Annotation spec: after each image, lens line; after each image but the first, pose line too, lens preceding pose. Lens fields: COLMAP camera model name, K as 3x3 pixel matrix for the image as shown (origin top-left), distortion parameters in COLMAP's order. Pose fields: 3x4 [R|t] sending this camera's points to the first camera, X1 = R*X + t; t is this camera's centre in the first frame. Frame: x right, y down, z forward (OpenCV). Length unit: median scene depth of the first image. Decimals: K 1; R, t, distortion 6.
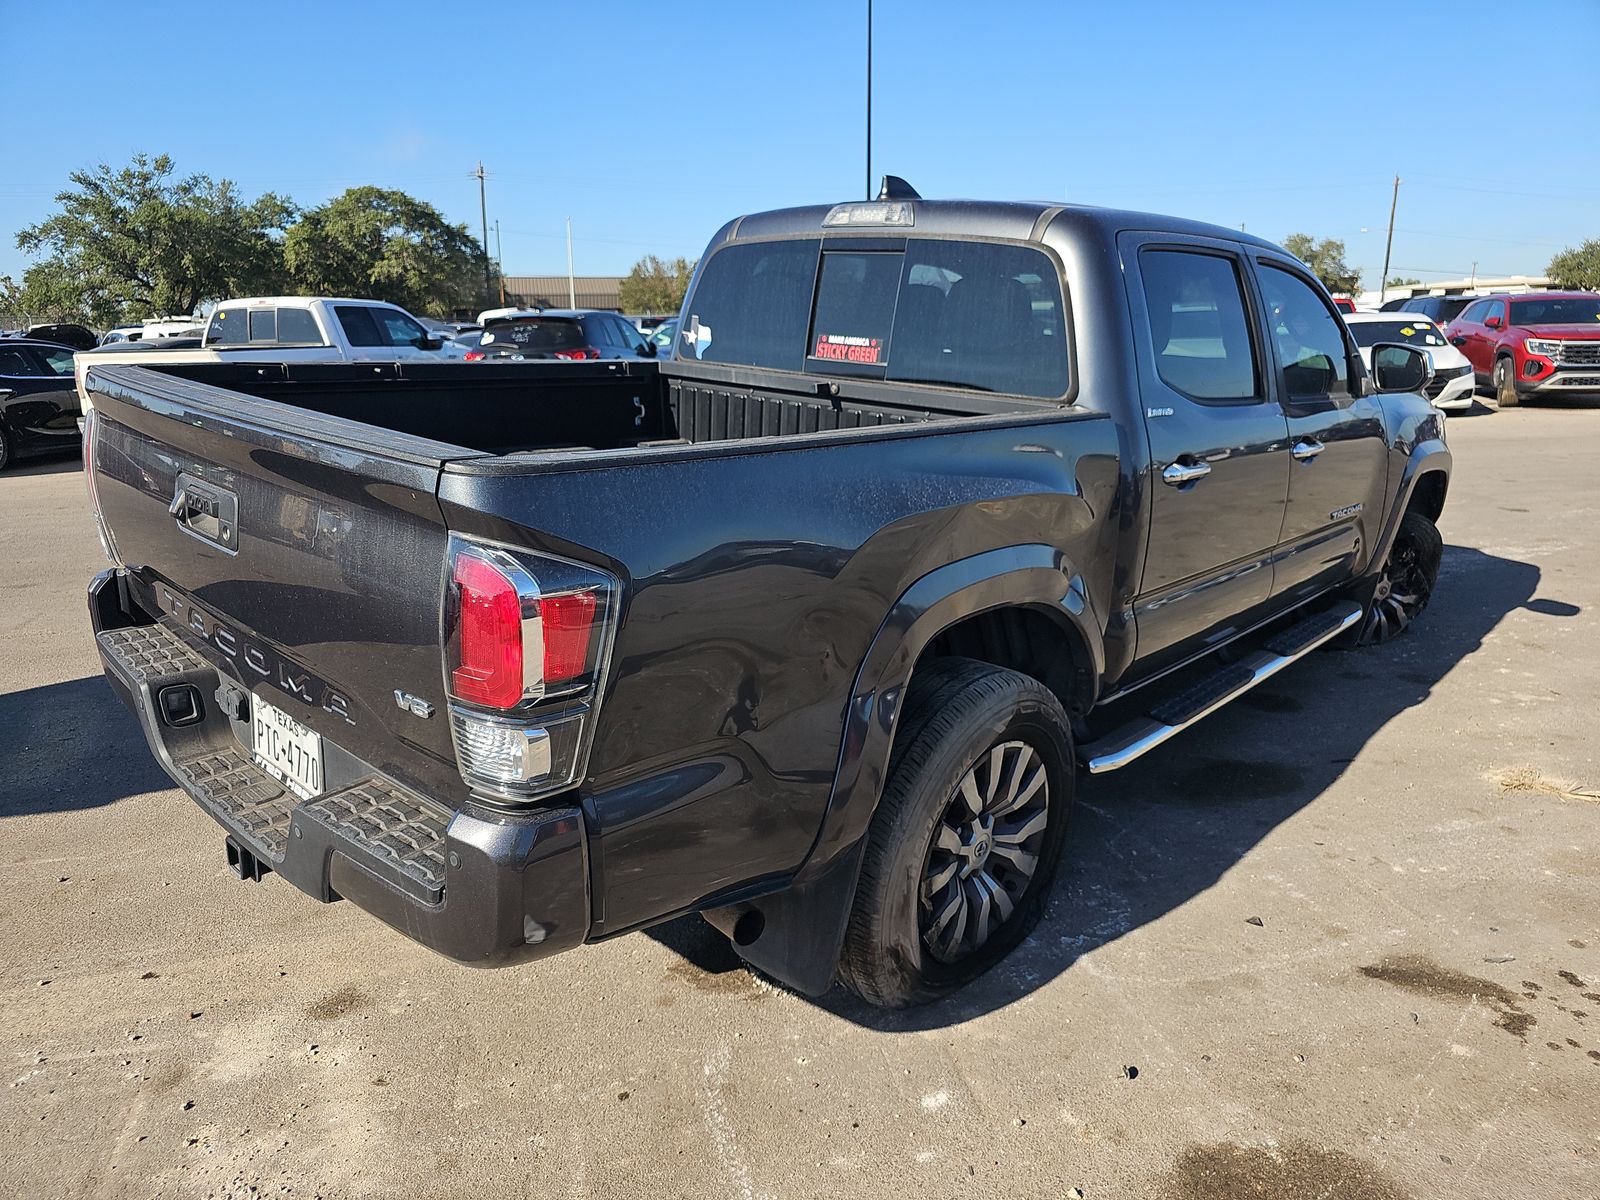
lens RADIAL K [[1070.8, 0, 800.0], [0, 1070.8, 600.0], [0, 0, 1]] dist [-0.000475, 0.000200]
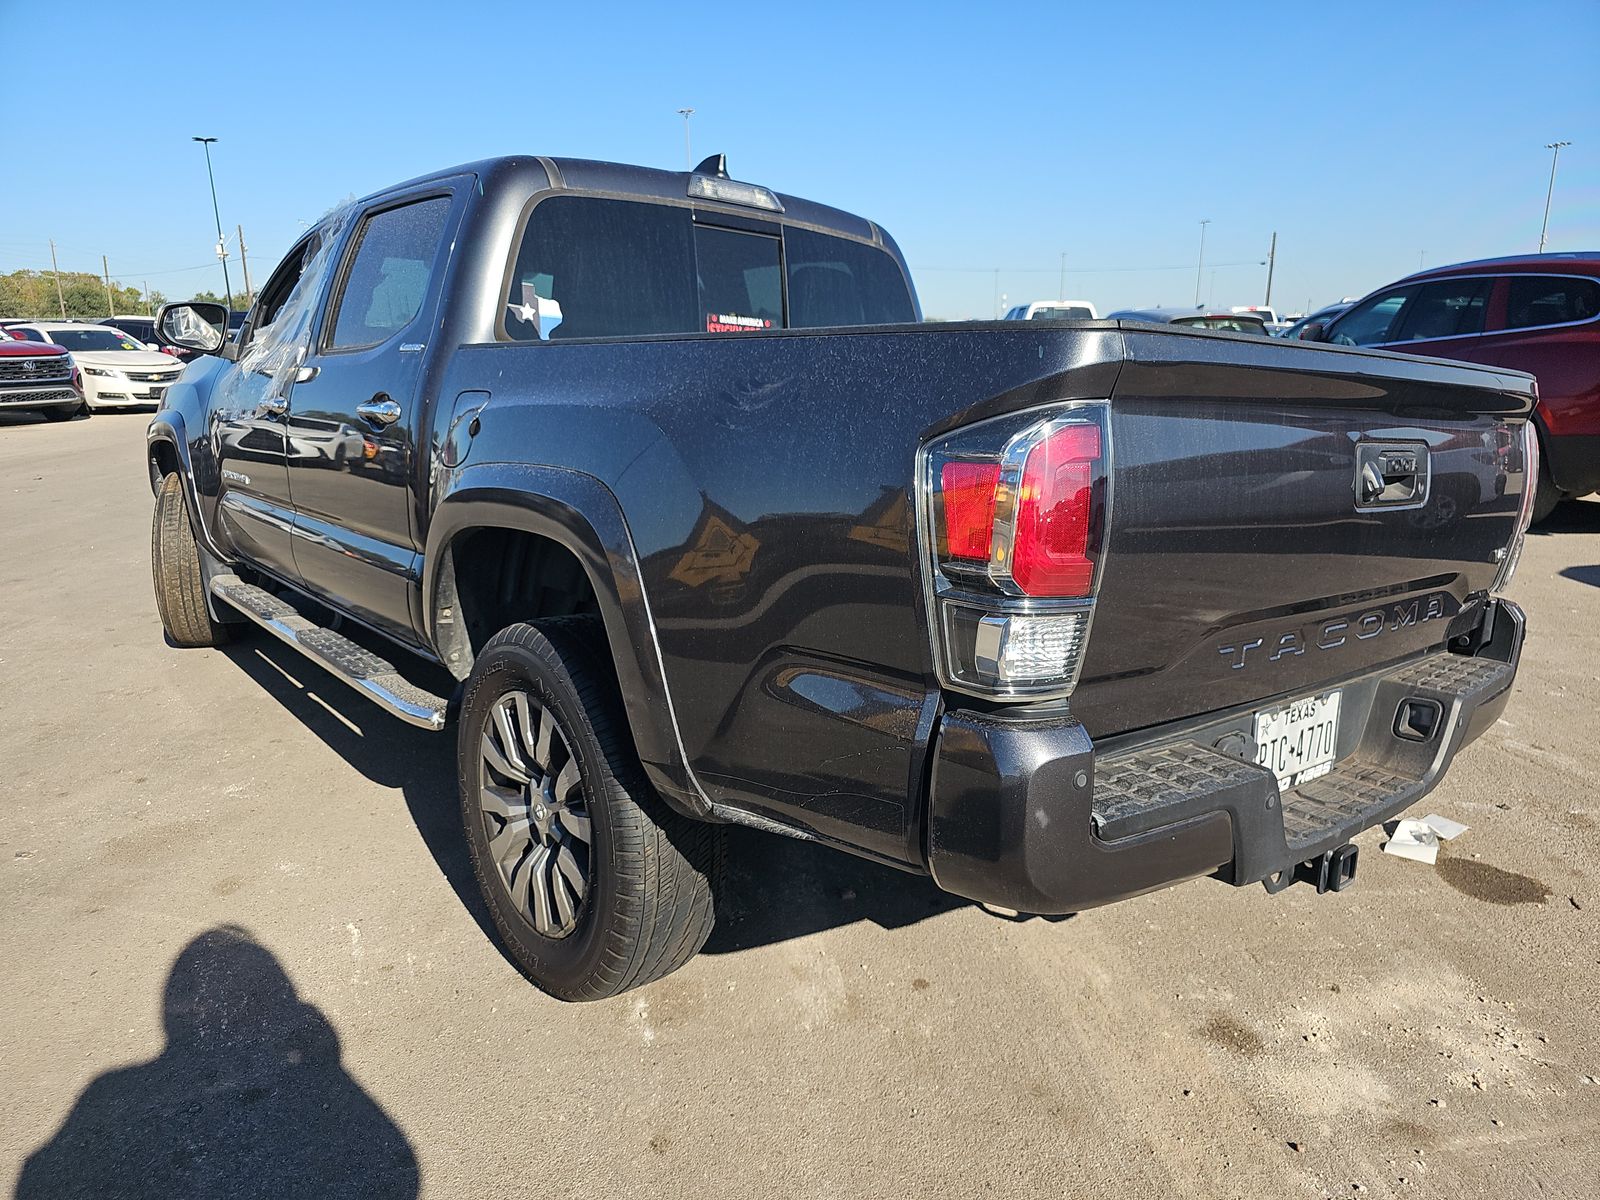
lens RADIAL K [[1070.8, 0, 800.0], [0, 1070.8, 600.0], [0, 0, 1]] dist [-0.000475, 0.000200]
pose [[0.134000, -0.220479, 0.966143, -0.841470], [0.241197, 0.952874, 0.183998, -0.148657], [-0.961181, 0.208375, 0.180864, 0.736012]]
